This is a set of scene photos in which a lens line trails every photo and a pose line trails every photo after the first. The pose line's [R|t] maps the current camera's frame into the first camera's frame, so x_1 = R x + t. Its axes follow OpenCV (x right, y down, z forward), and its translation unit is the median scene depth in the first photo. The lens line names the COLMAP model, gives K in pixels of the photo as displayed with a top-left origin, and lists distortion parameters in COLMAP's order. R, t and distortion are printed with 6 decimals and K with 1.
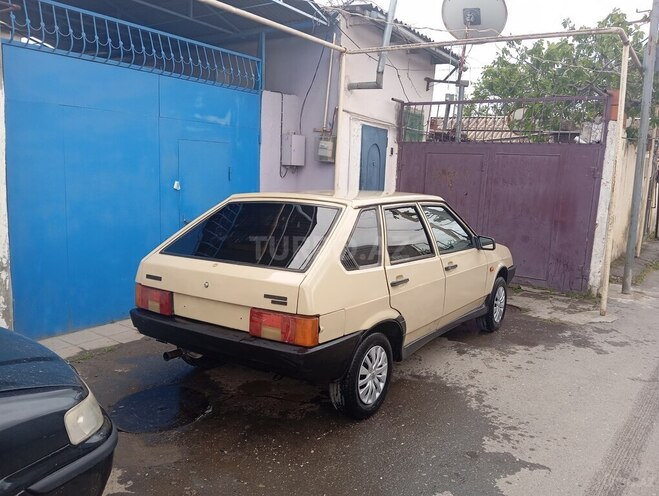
lens RADIAL K [[532.9, 0, 328.6], [0, 532.9, 247.1], [0, 0, 1]] dist [0.095281, -0.173680]
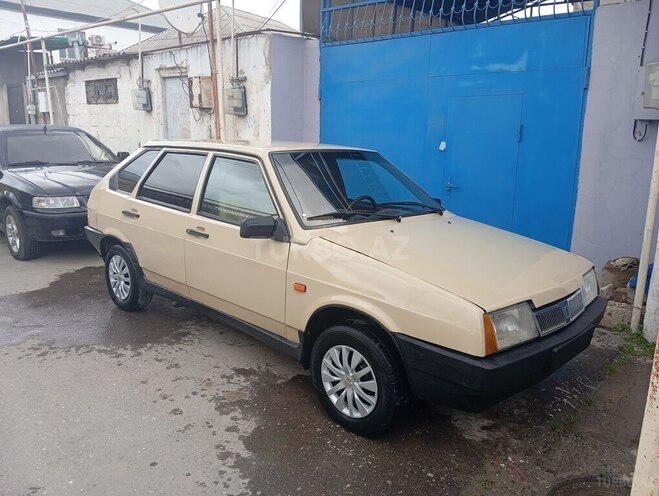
lens RADIAL K [[532.9, 0, 328.6], [0, 532.9, 247.1], [0, 0, 1]] dist [0.095281, -0.173680]
pose [[-0.155115, 0.178401, -0.971654, 0.931166], [-0.164605, 0.965143, 0.203483, -0.131101], [0.974086, 0.191502, -0.120343, 1.222132]]
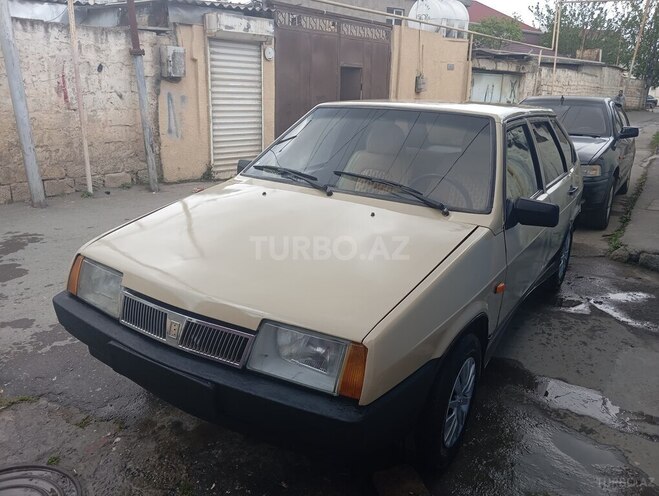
lens RADIAL K [[535.2, 0, 329.5], [0, 535.2, 248.0], [0, 0, 1]] dist [0.095451, -0.173003]
pose [[-0.997531, -0.046898, -0.052276, 0.229905], [-0.064300, 0.909237, 0.411282, -0.219857], [0.028243, 0.413628, -0.910008, 1.775891]]
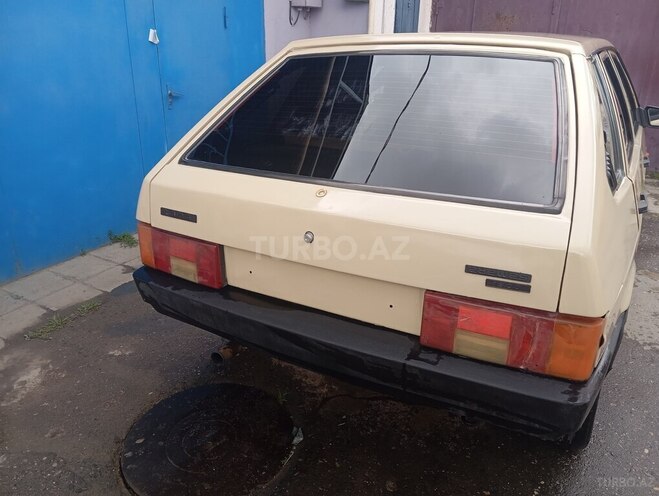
lens RADIAL K [[532.9, 0, 328.6], [0, 532.9, 247.1], [0, 0, 1]] dist [0.095281, -0.173680]
pose [[0.995762, -0.049204, 0.077695, -0.176256], [0.029452, 0.970955, 0.237441, -0.022733], [-0.087122, -0.234146, 0.968290, 0.386198]]
